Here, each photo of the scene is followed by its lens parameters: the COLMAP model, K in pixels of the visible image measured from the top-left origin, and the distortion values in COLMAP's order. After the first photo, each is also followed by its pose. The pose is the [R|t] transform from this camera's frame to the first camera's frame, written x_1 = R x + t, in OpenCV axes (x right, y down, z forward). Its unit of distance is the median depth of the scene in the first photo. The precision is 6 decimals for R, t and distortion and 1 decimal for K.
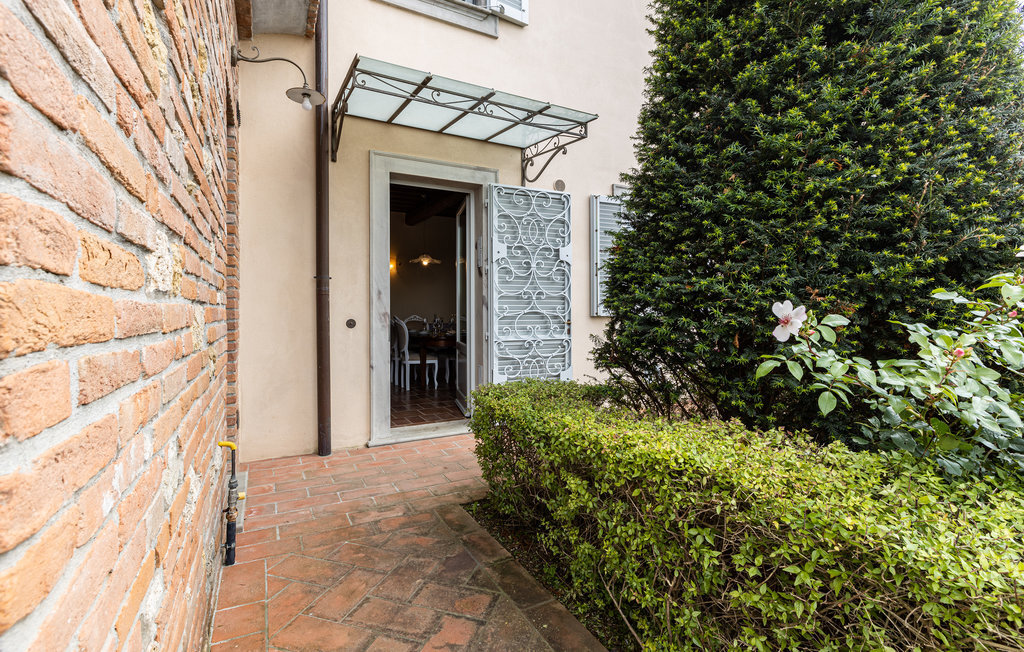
lens RADIAL K [[457.5, 0, 510.8], [0, 457.5, 321.4], [0, 0, 1]] dist [-0.003666, 0.000244]
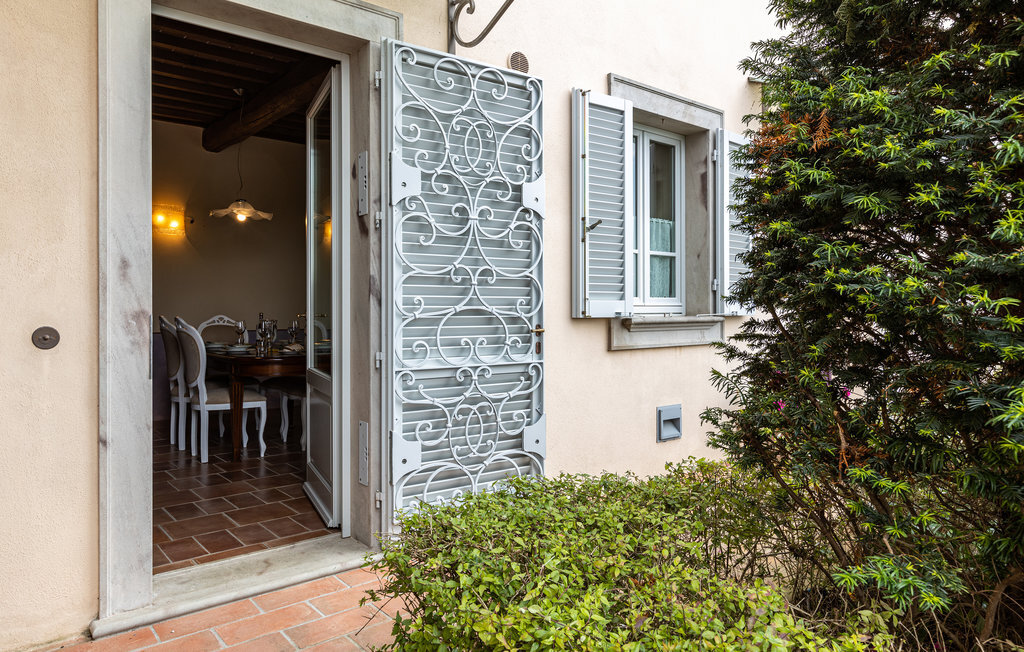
lens RADIAL K [[671.6, 0, 510.0], [0, 671.6, 316.9], [0, 0, 1]] dist [0.016970, -0.000569]
pose [[0.981103, -0.000288, 0.193487, -0.051616], [0.001804, 0.999969, -0.007657, -0.007271], [-0.193478, 0.007861, 0.981073, 0.277693]]
